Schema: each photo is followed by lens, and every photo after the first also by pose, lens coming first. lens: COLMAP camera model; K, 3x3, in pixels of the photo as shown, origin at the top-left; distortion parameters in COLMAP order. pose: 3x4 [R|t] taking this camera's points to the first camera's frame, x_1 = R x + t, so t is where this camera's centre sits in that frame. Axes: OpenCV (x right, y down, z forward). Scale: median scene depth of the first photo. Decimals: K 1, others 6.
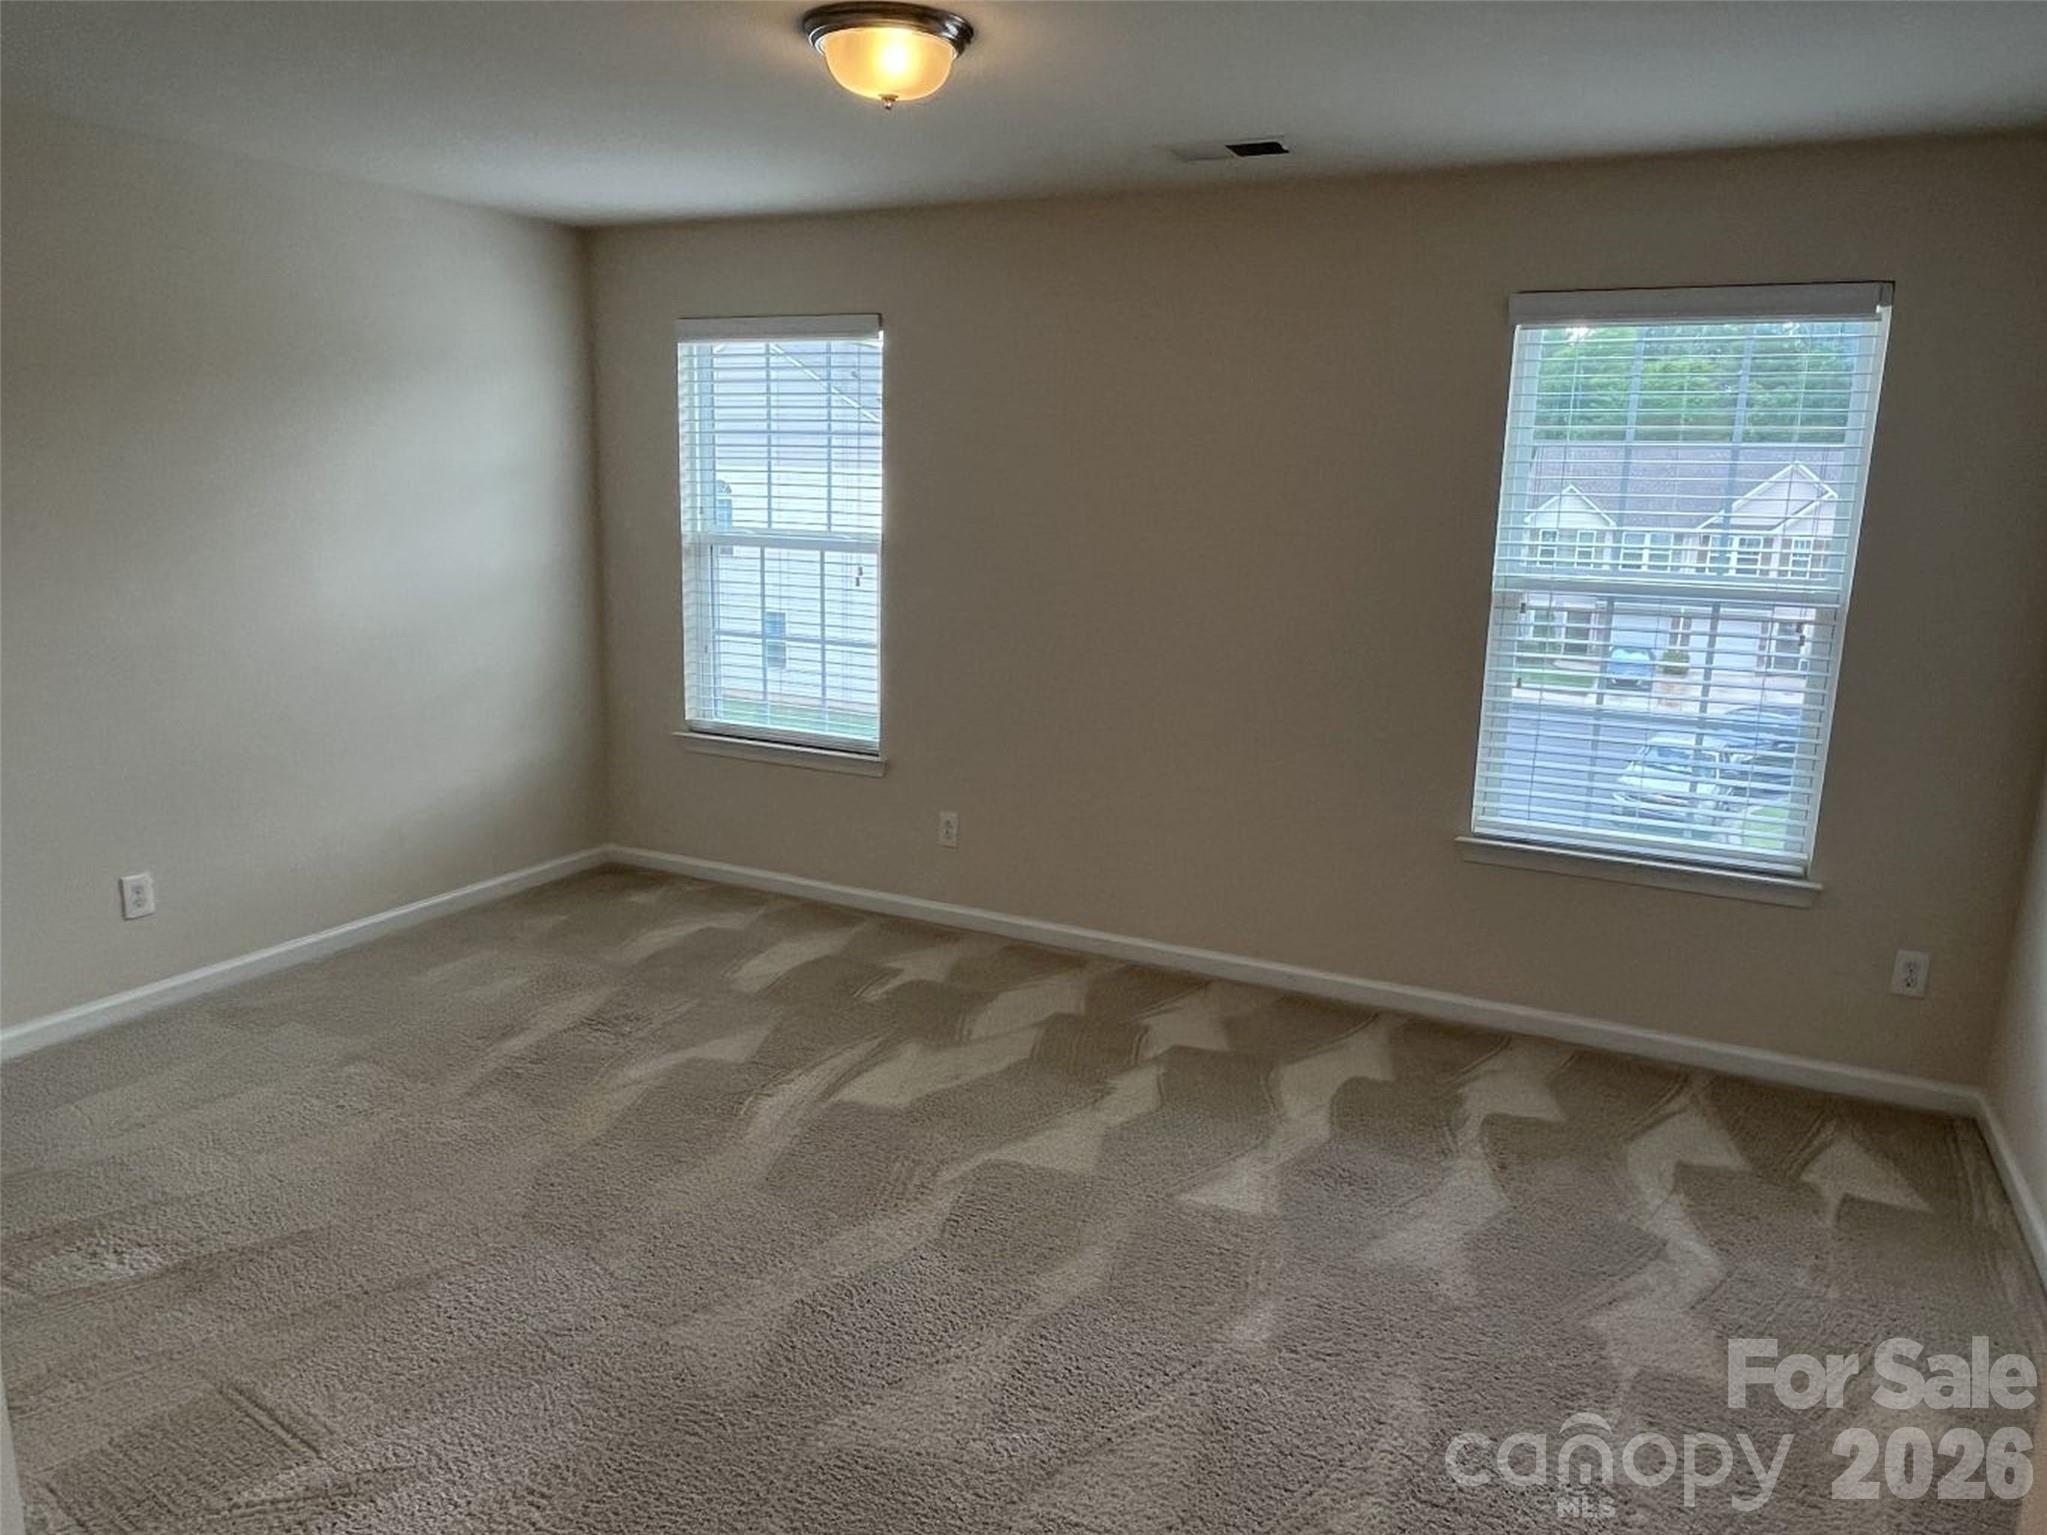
lens RADIAL K [[1366.6, 0, 1028.1], [0, 1366.6, 763.1], [0, 0, 1]] dist [-0.007063, -0.000915]
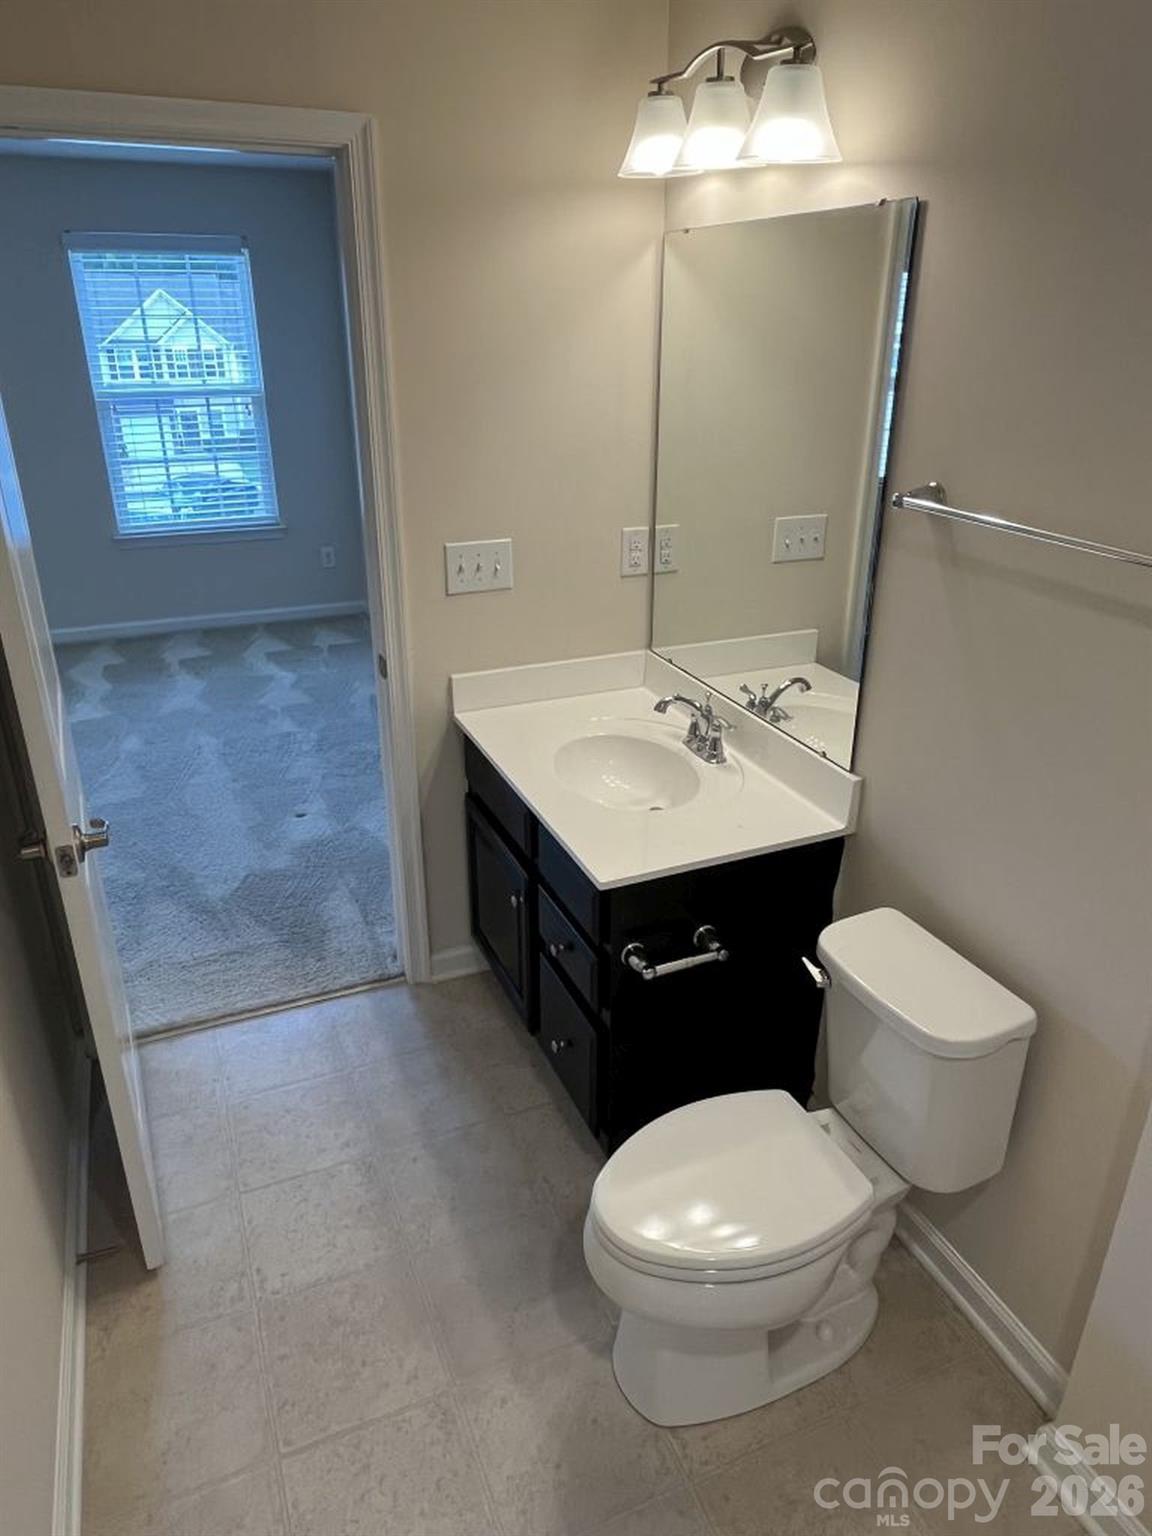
lens RADIAL K [[1025.4, 0, 579.5], [0, 1025.4, 765.9], [0, 0, 1]] dist [-0.007063, -0.000915]
pose [[0.648228, -0.324696, 0.688747, -0.367614], [0.168266, 0.943247, 0.286307, 0.058468], [-0.742622, -0.069699, 0.666074, -0.474388]]
